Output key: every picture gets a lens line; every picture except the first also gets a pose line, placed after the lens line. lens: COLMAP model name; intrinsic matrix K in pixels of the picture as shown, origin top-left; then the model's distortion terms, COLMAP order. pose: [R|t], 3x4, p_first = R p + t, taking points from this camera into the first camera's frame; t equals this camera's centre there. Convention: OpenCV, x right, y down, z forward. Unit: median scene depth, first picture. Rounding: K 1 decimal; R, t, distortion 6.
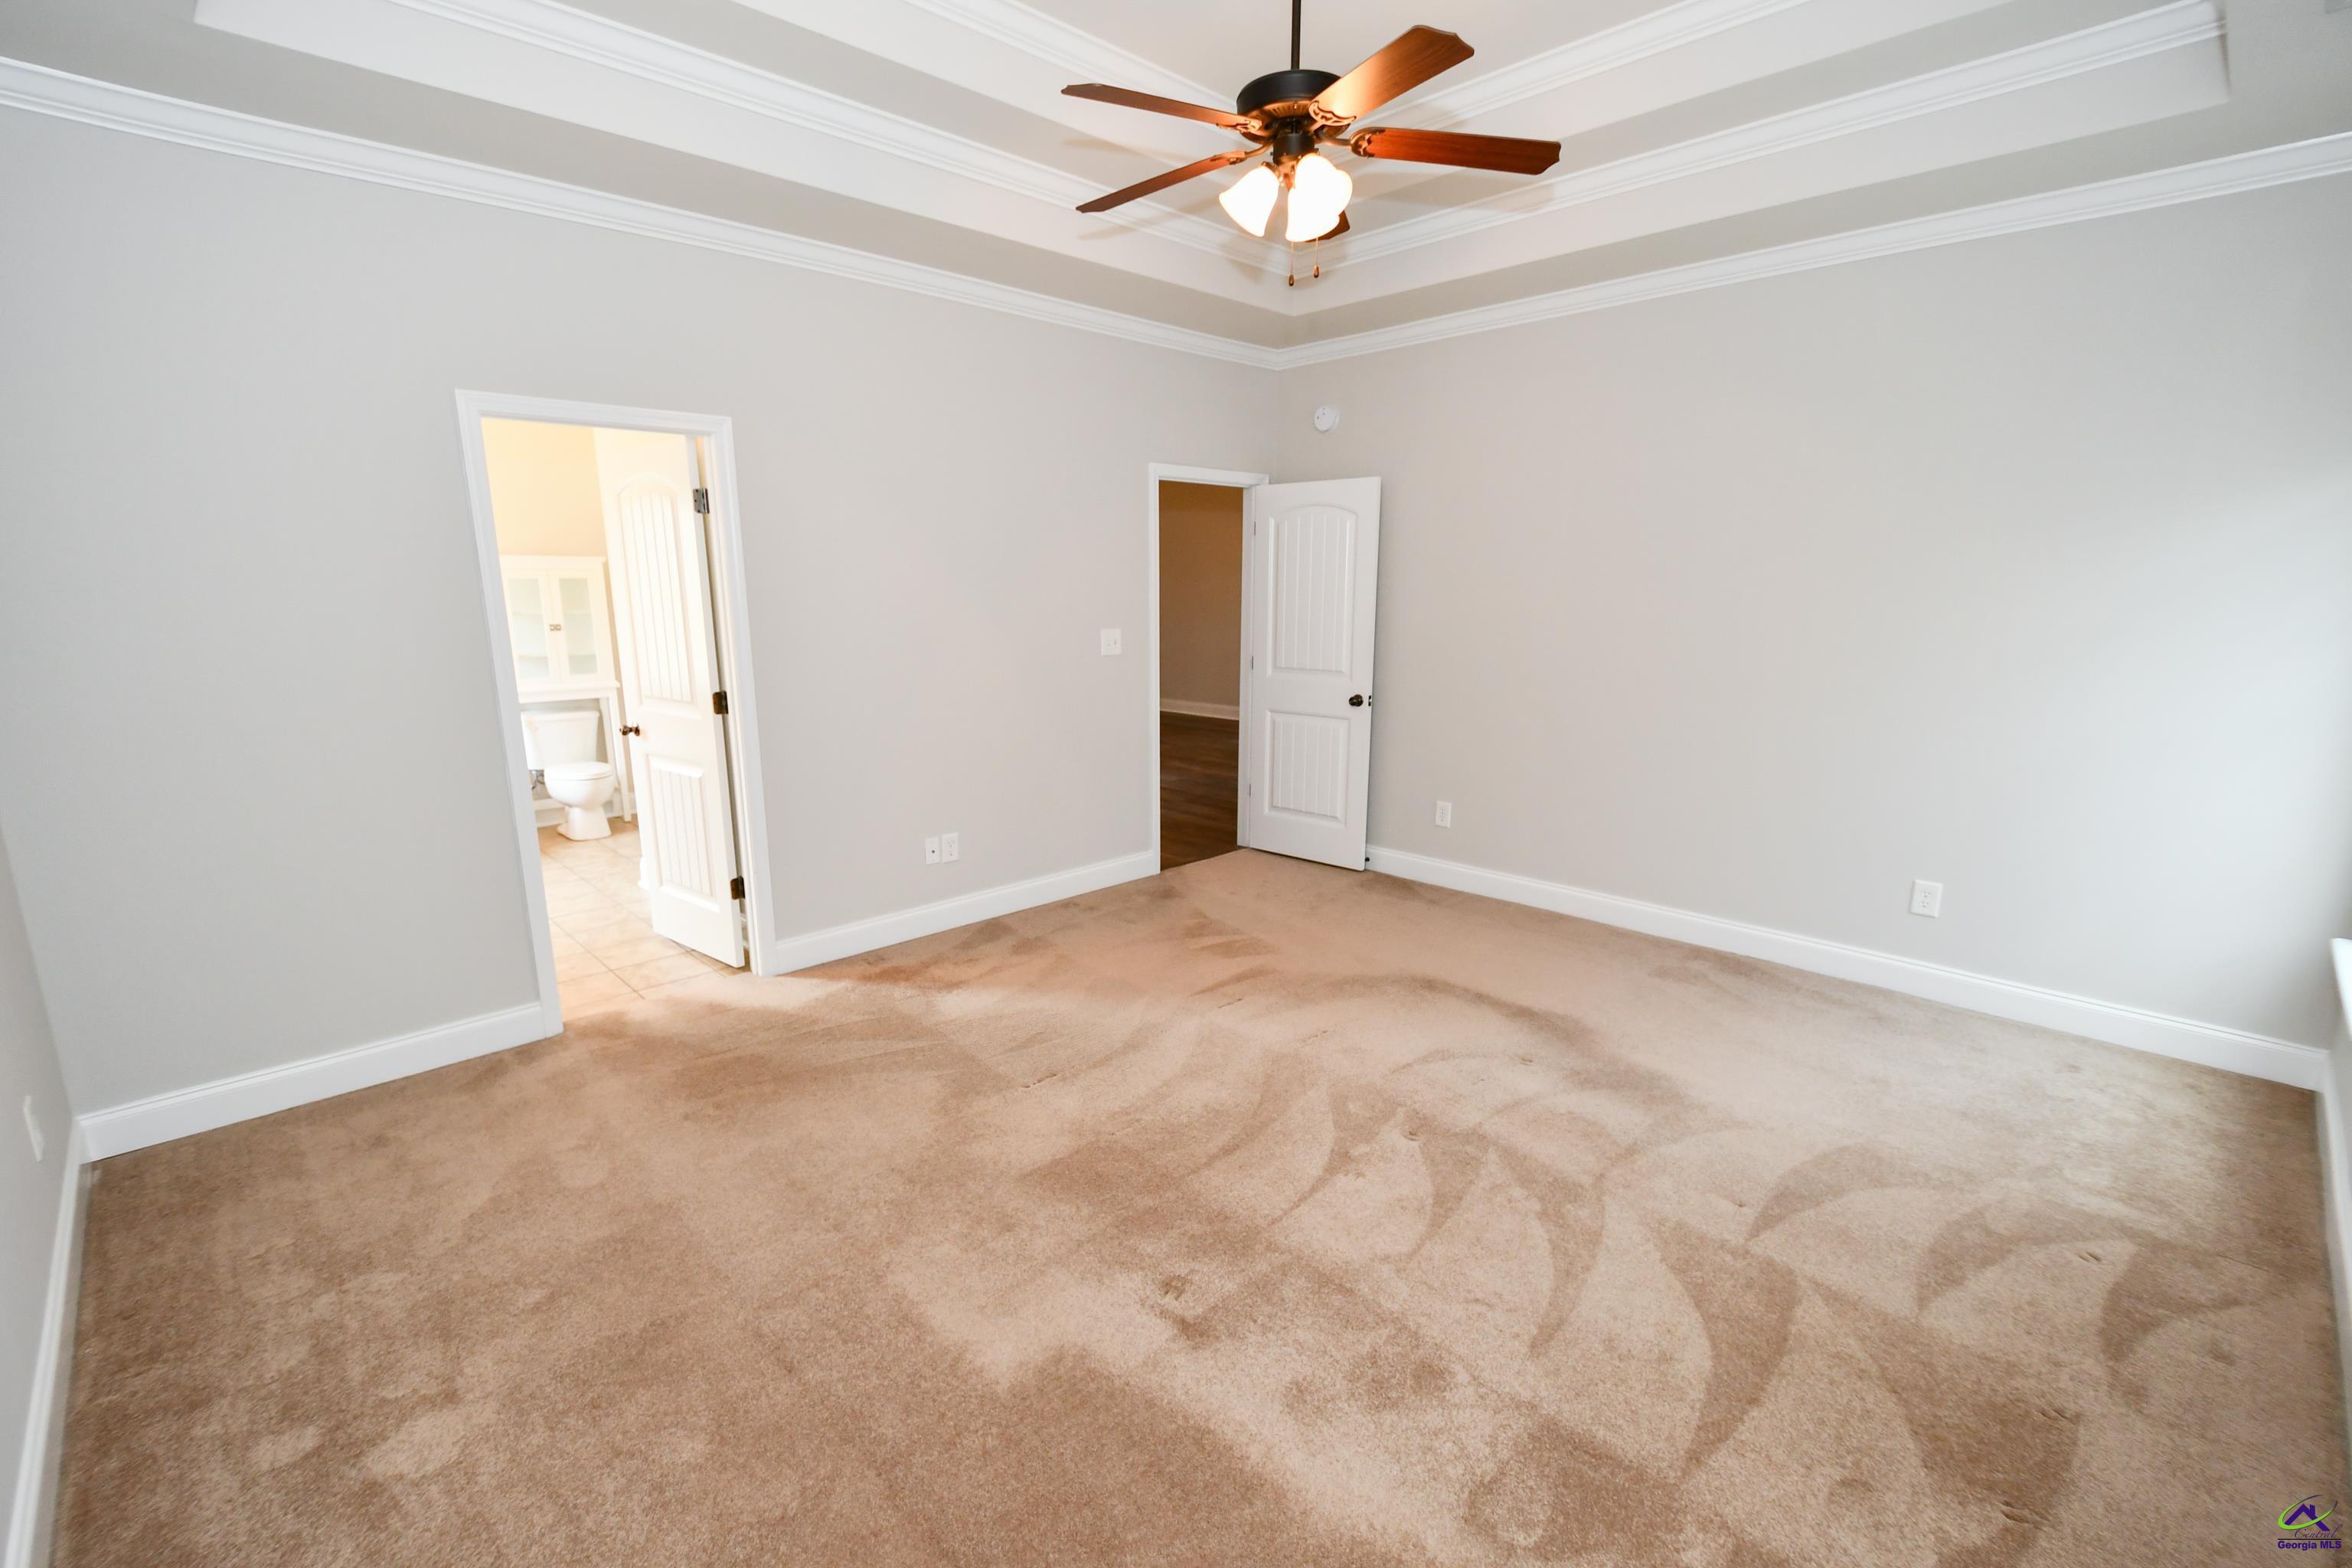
lens RADIAL K [[1029.8, 0, 1160.5], [0, 1029.8, 806.7], [0, 0, 1]] dist [0.001464, -0.006433]
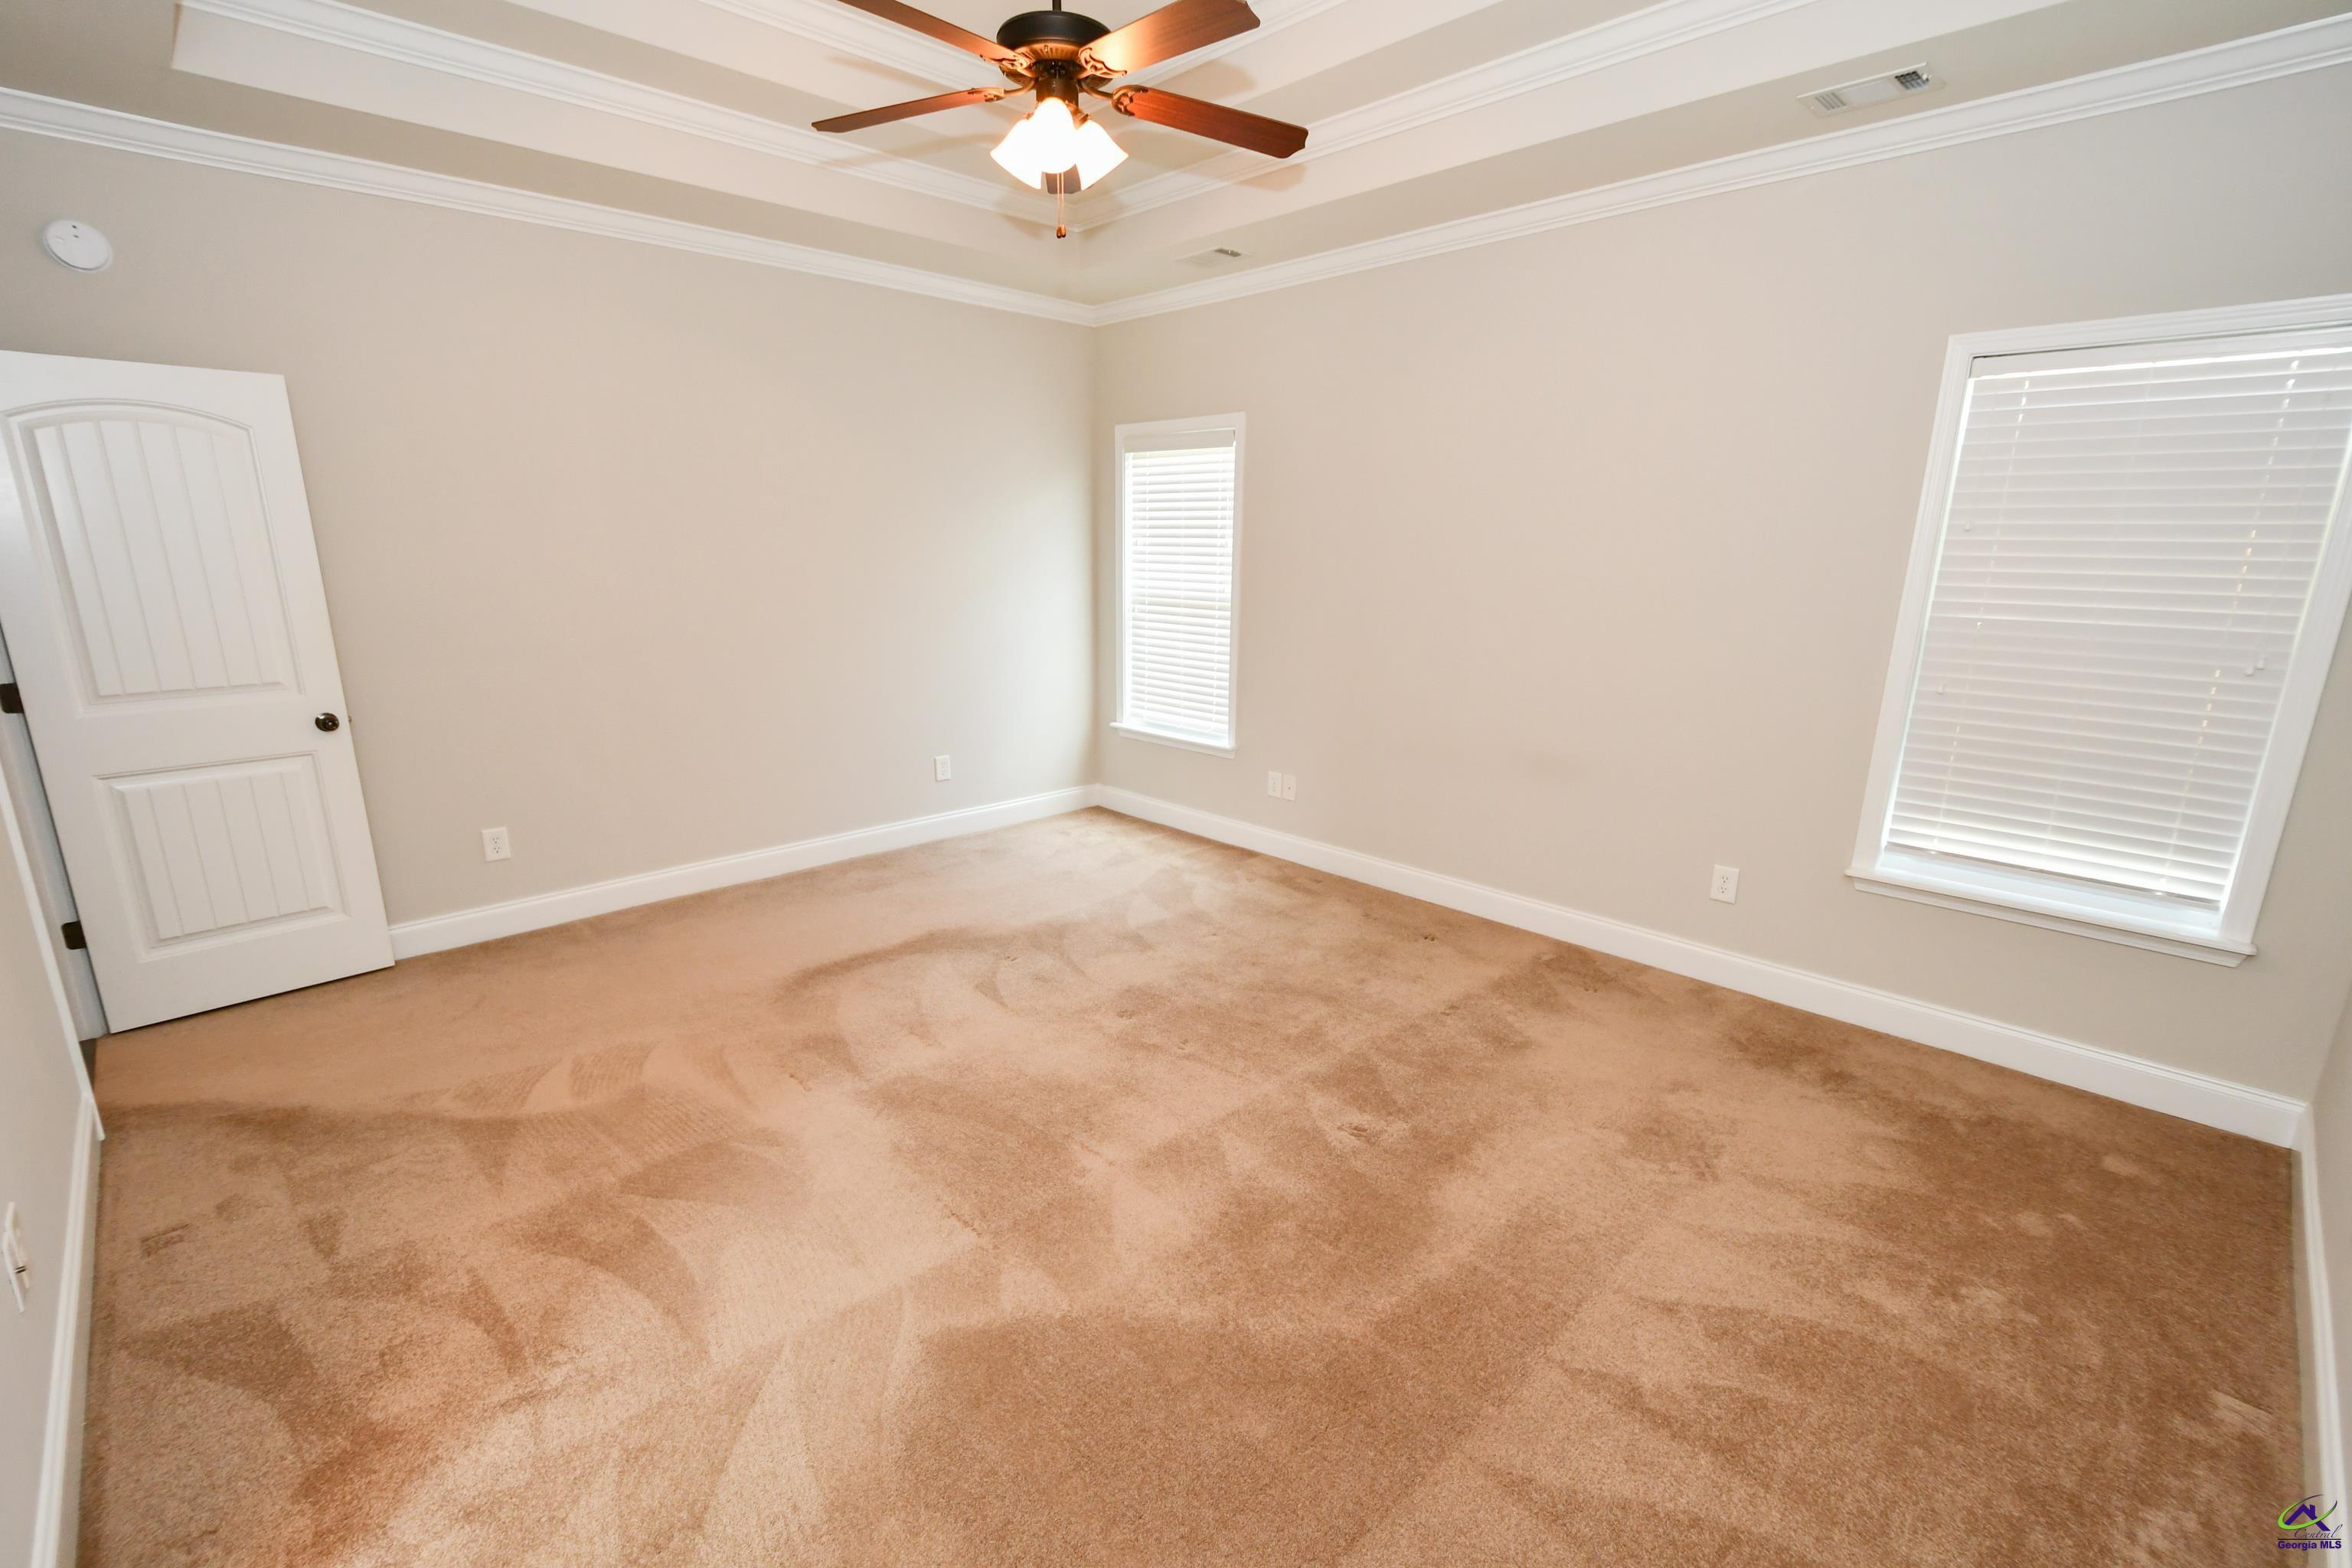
lens RADIAL K [[1029.8, 0, 1160.5], [0, 1029.8, 806.7], [0, 0, 1]] dist [0.001464, -0.006433]
pose [[0.006232, -0.248606, 0.968585, -0.546975], [0.211284, 0.947063, 0.241723, -0.119498], [-0.977405, 0.203140, 0.058429, 0.555965]]
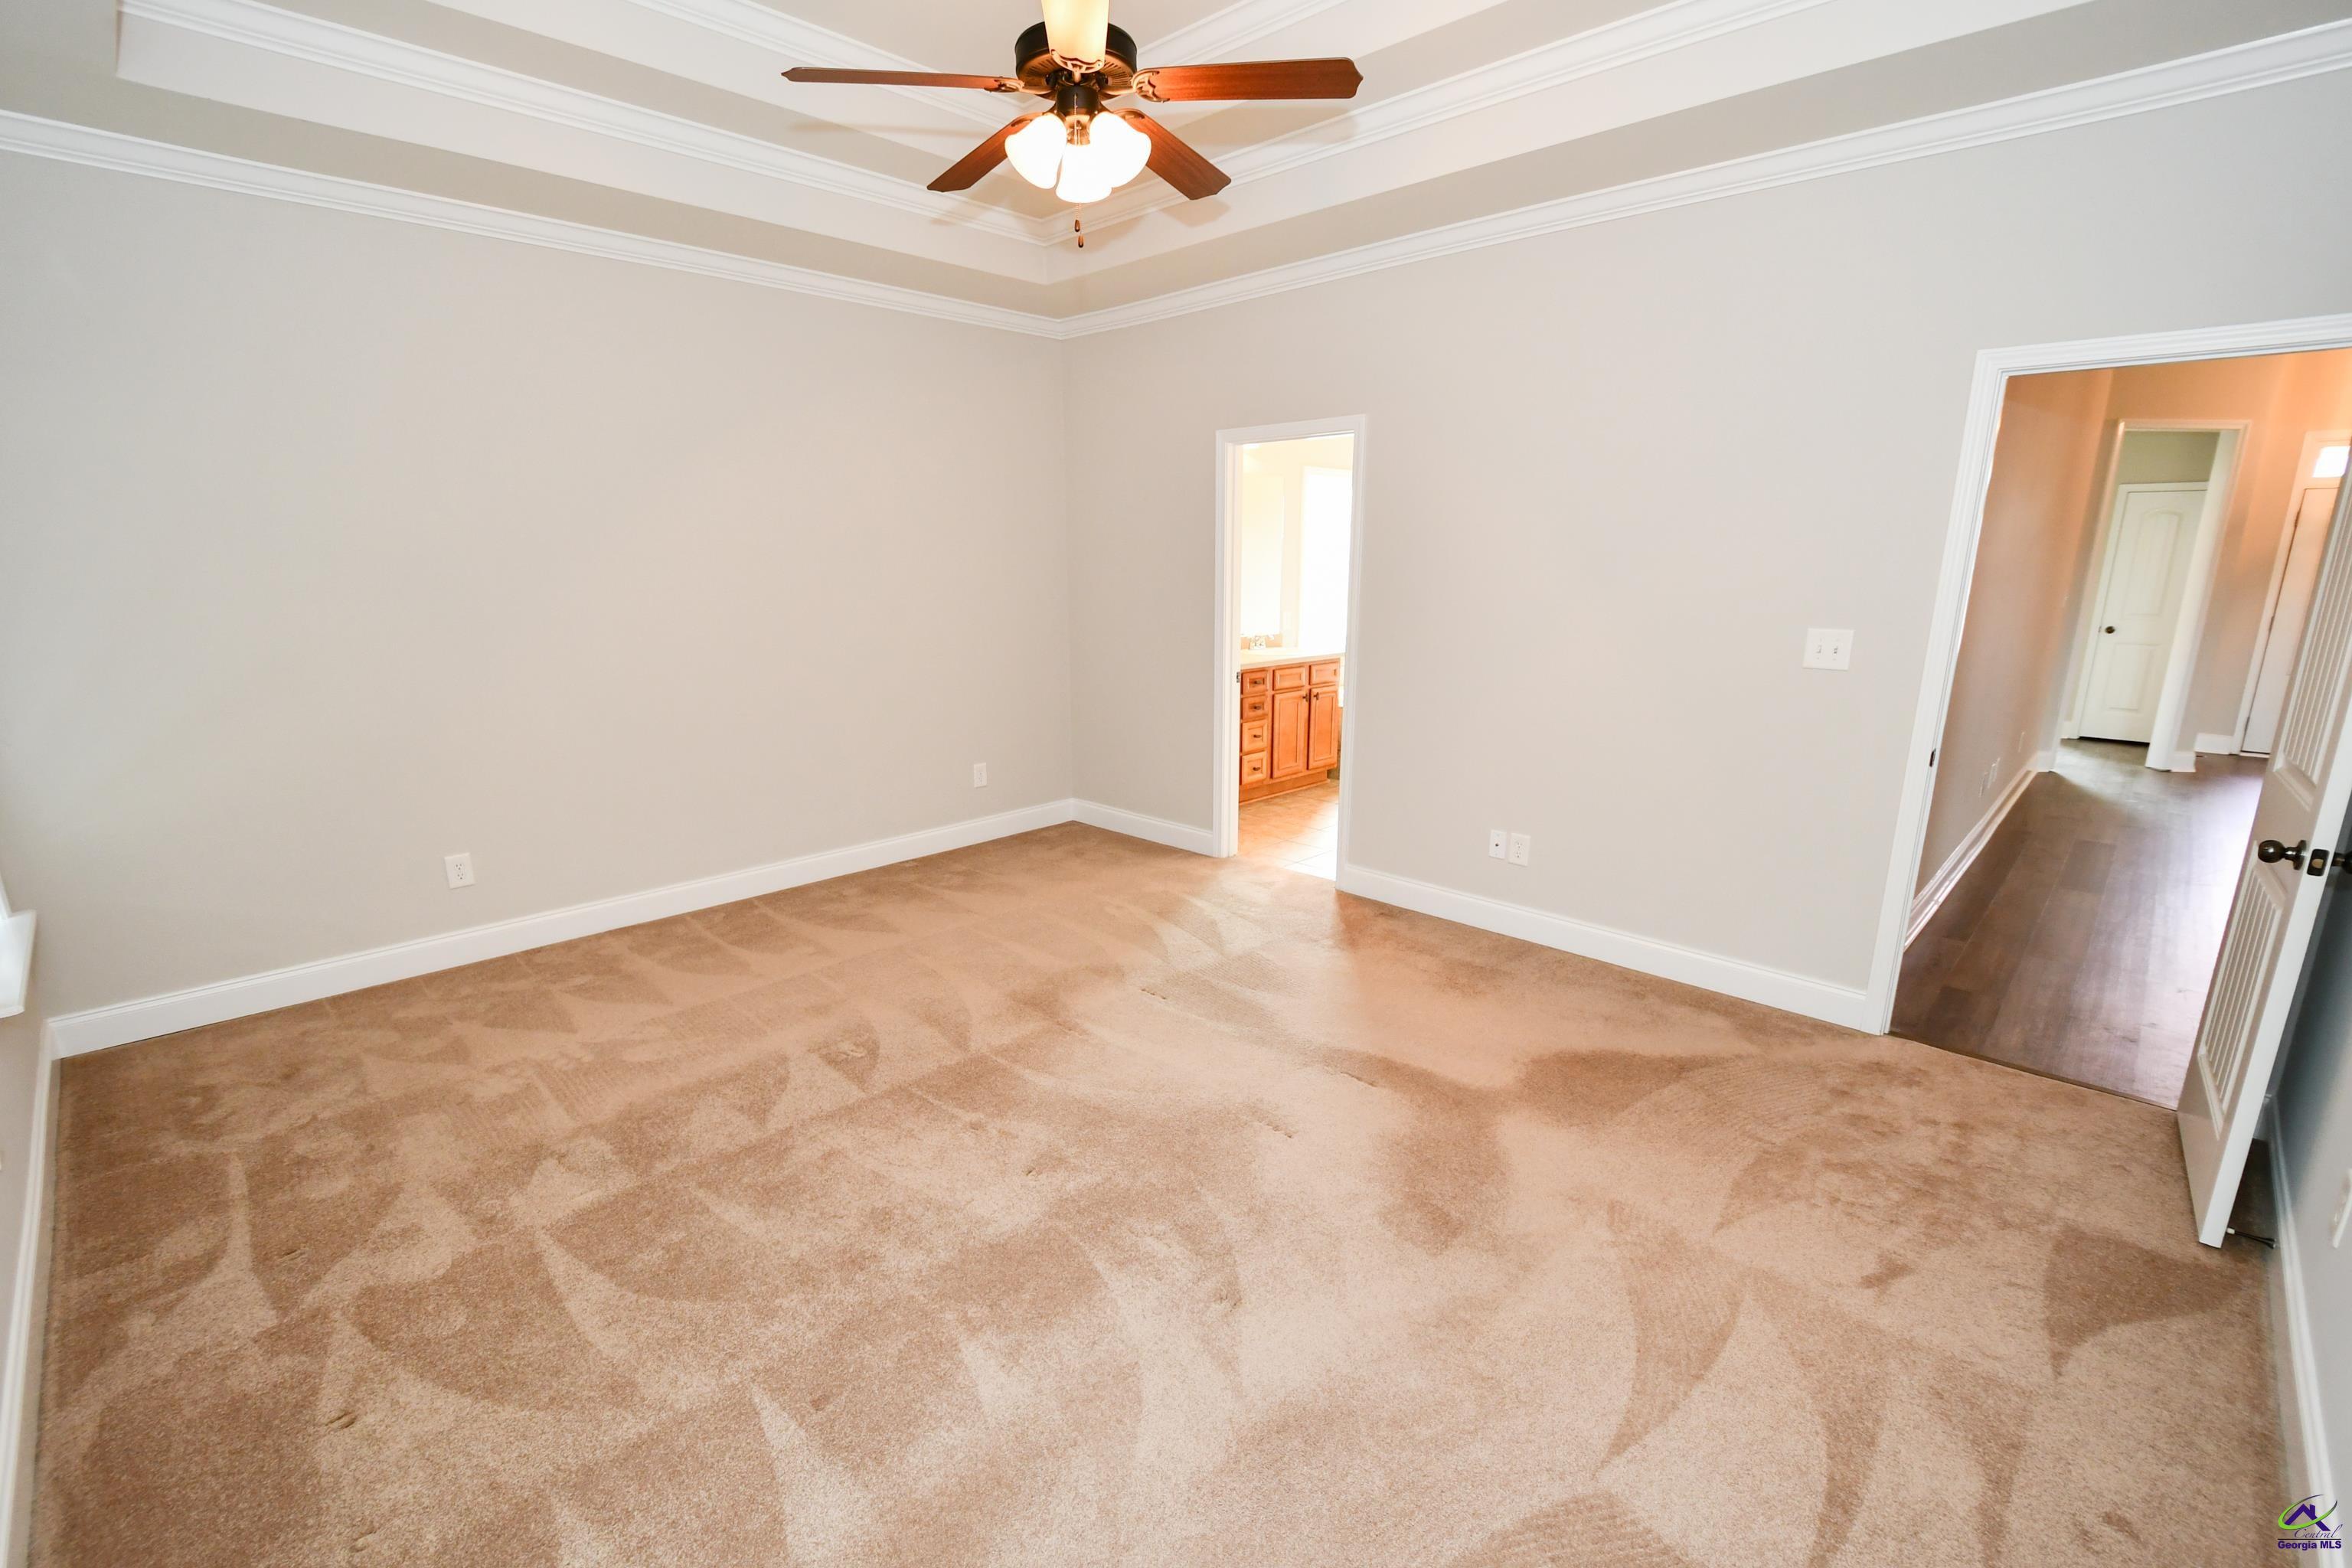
lens RADIAL K [[1029.8, 0, 1160.5], [0, 1029.8, 806.7], [0, 0, 1]] dist [0.001464, -0.006433]
pose [[0.040464, 0.239783, -0.969983, 0.677527], [-0.221479, 0.948781, 0.225302, -0.135018], [0.974325, 0.205714, 0.091498, 0.627662]]
